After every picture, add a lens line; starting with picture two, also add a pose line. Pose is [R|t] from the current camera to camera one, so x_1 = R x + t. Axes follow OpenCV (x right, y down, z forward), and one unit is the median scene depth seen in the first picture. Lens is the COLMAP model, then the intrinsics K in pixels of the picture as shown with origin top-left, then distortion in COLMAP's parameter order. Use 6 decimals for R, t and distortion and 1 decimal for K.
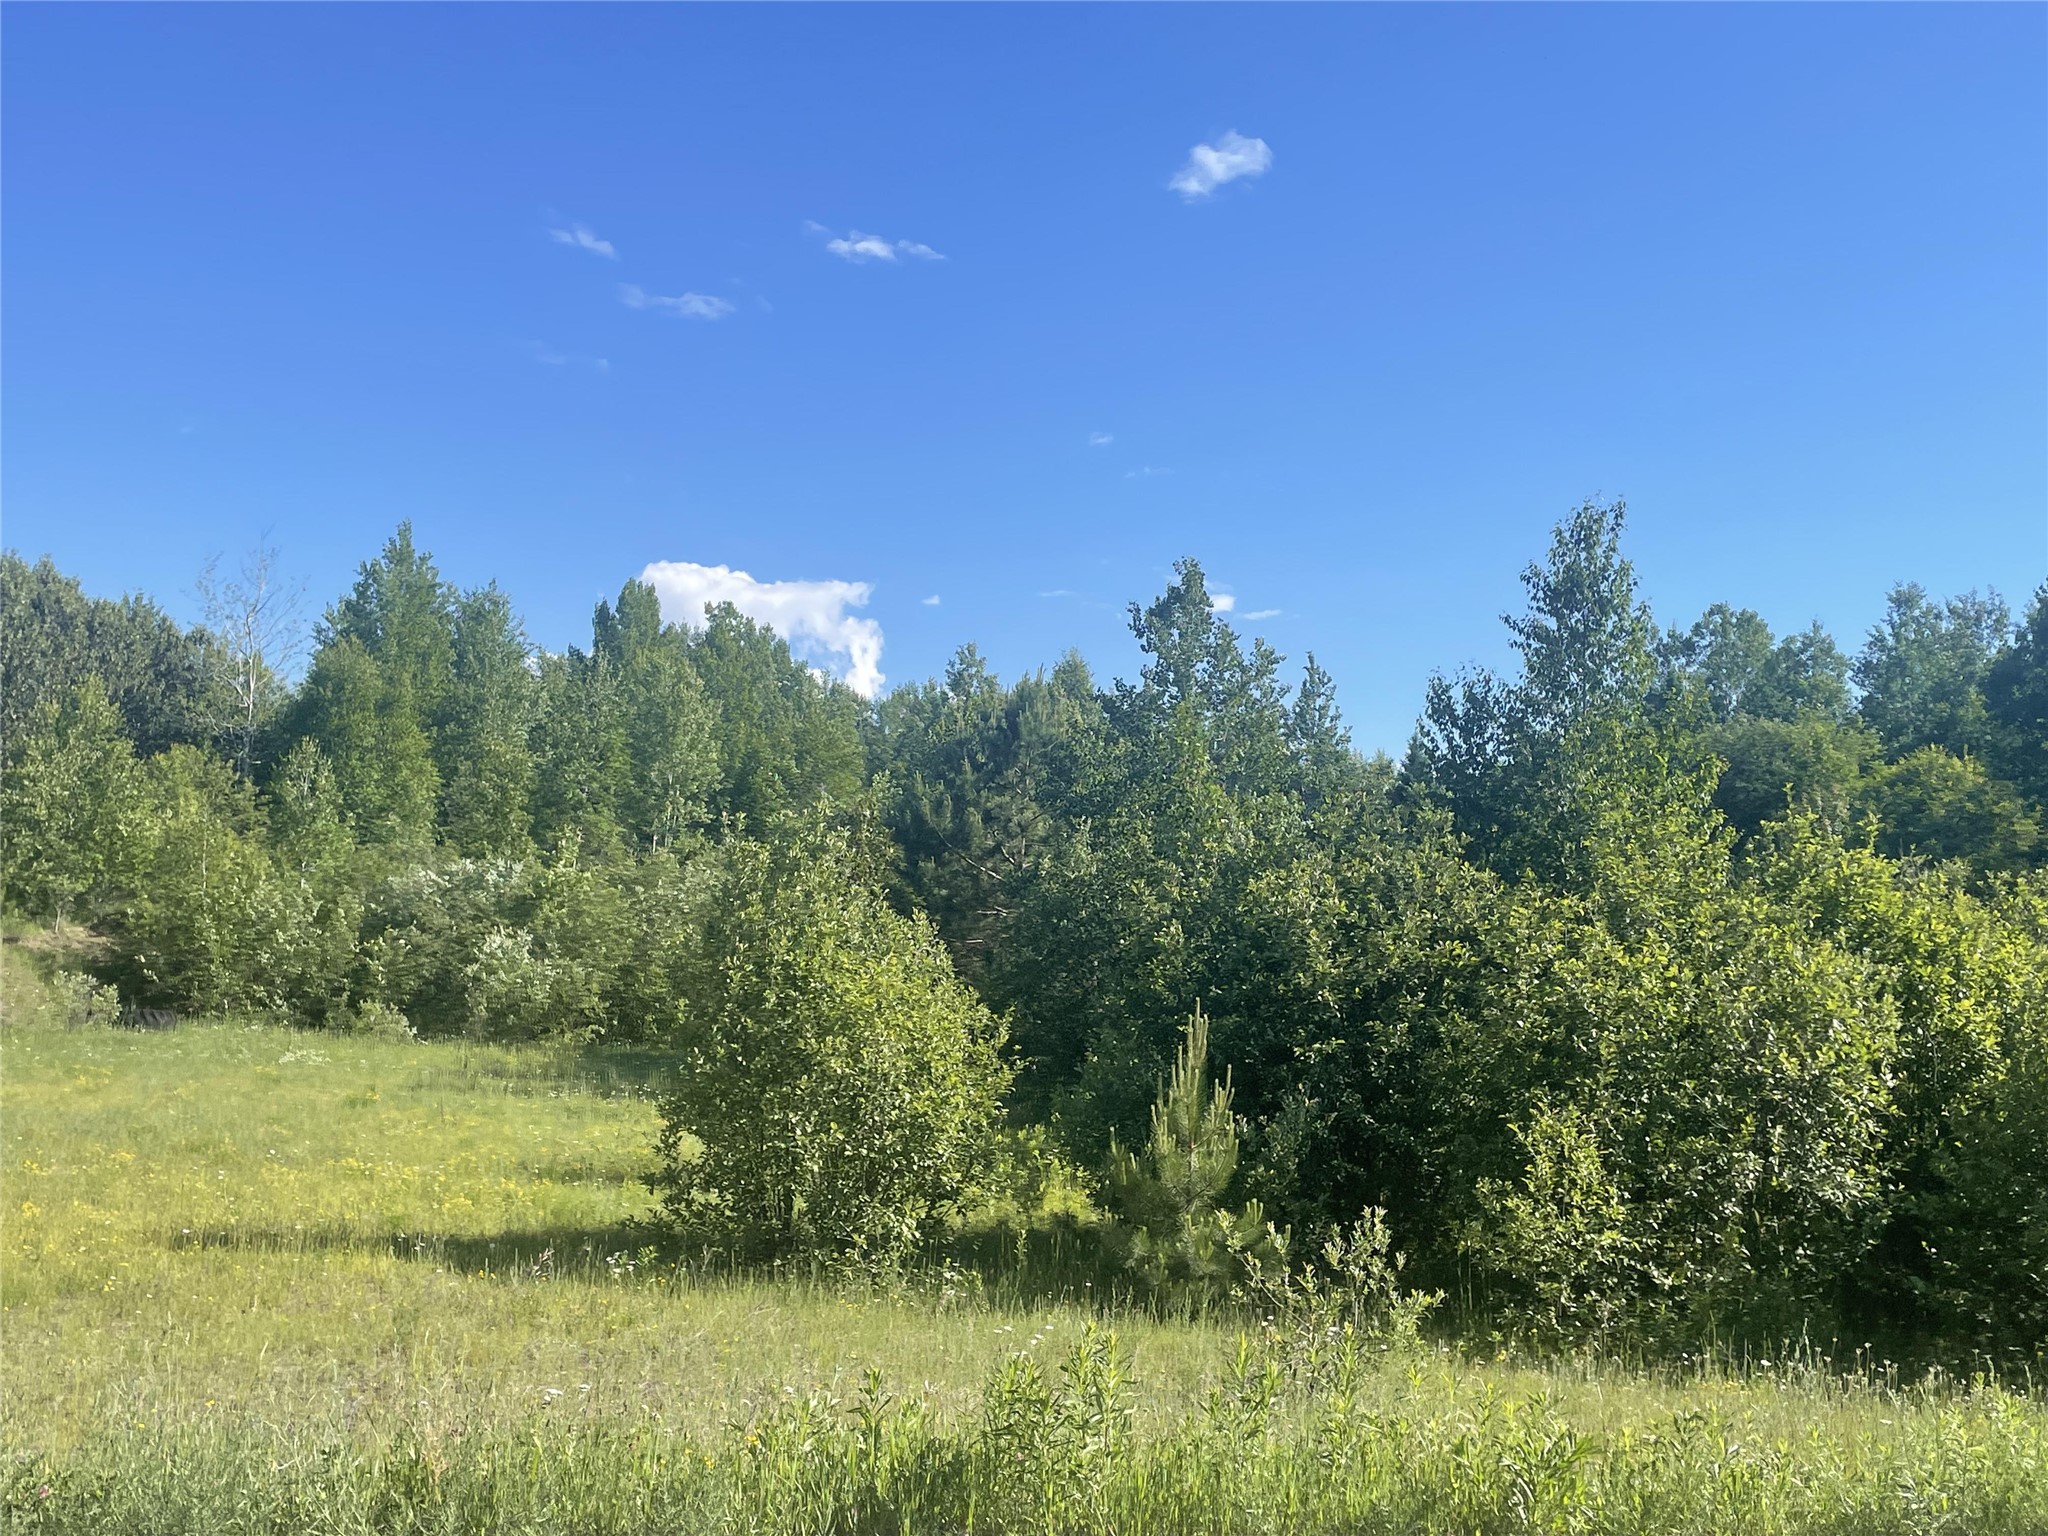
lens RADIAL K [[2183.8, 0, 1009.4], [0, 2183.8, 809.6], [0, 0, 1]] dist [0.067265, 0.000000]
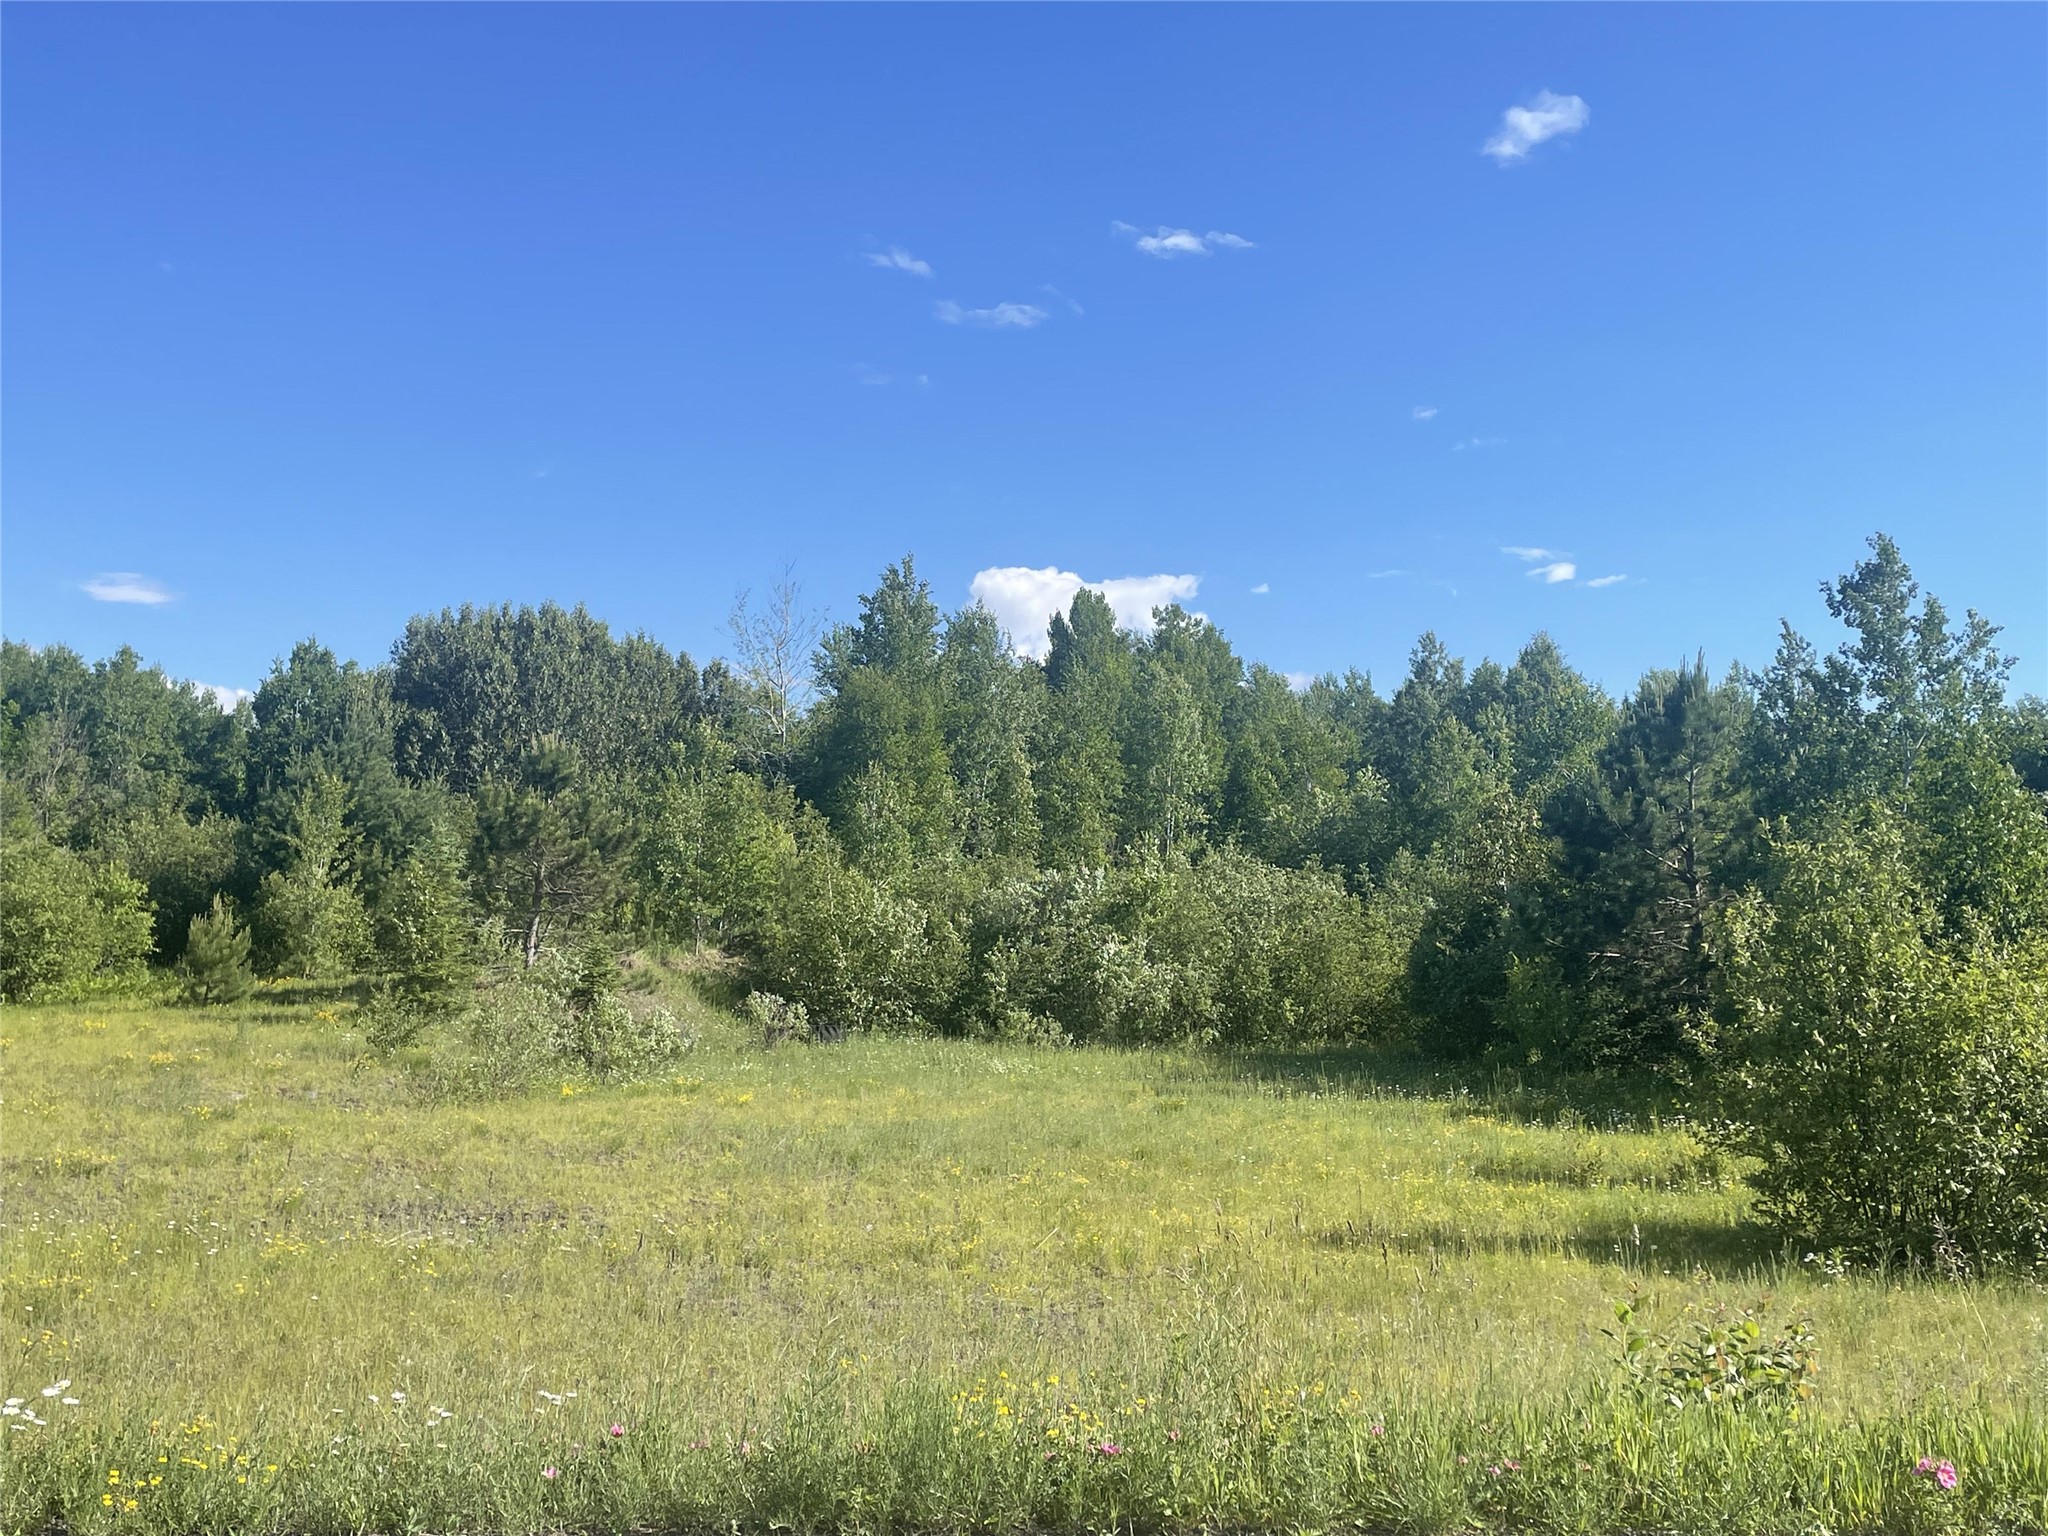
lens RADIAL K [[2183.8, 0, 1013.9], [0, 2183.8, 767.7], [0, 0, 1]] dist [0.067265, 0.000000]
pose [[0.987401, -0.051312, -0.149685, -0.069874], [0.048890, 0.998608, -0.019817, -0.003832], [0.150493, 0.012249, 0.988535, -0.015363]]
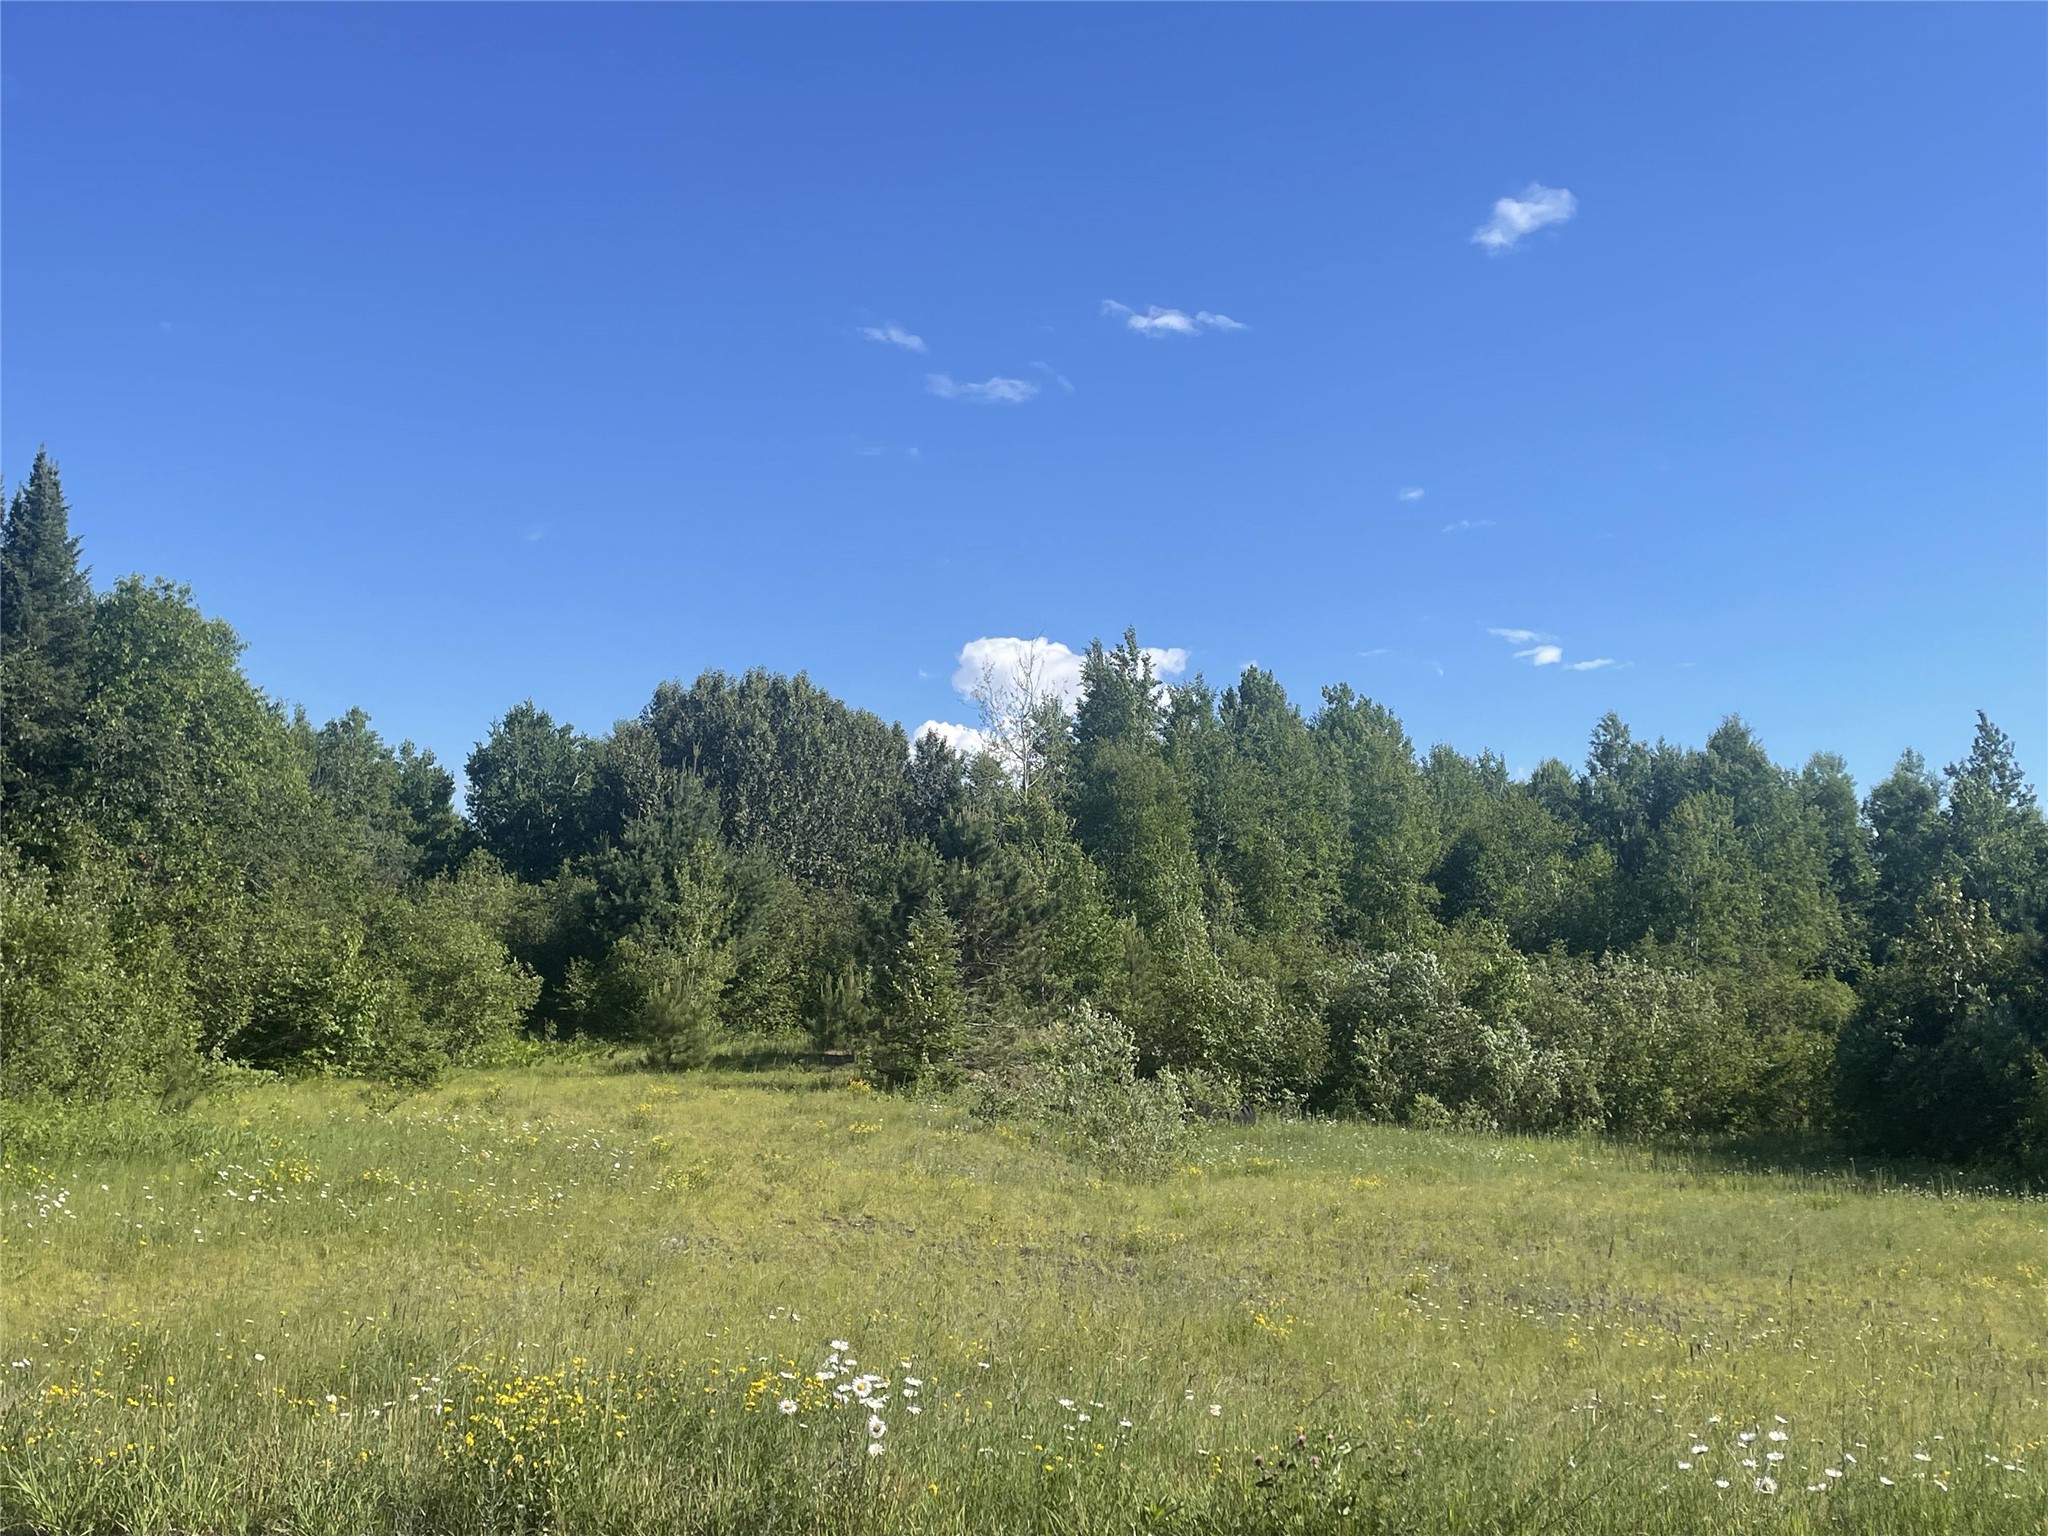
lens RADIAL K [[2183.8, 0, 994.9], [0, 2183.8, 727.9], [0, 0, 1]] dist [0.067265, 0.000000]
pose [[0.988203, -0.038848, -0.148141, -0.176935], [0.028687, 0.997126, -0.070122, -0.009547], [0.150439, 0.065045, 0.986477, -0.033648]]
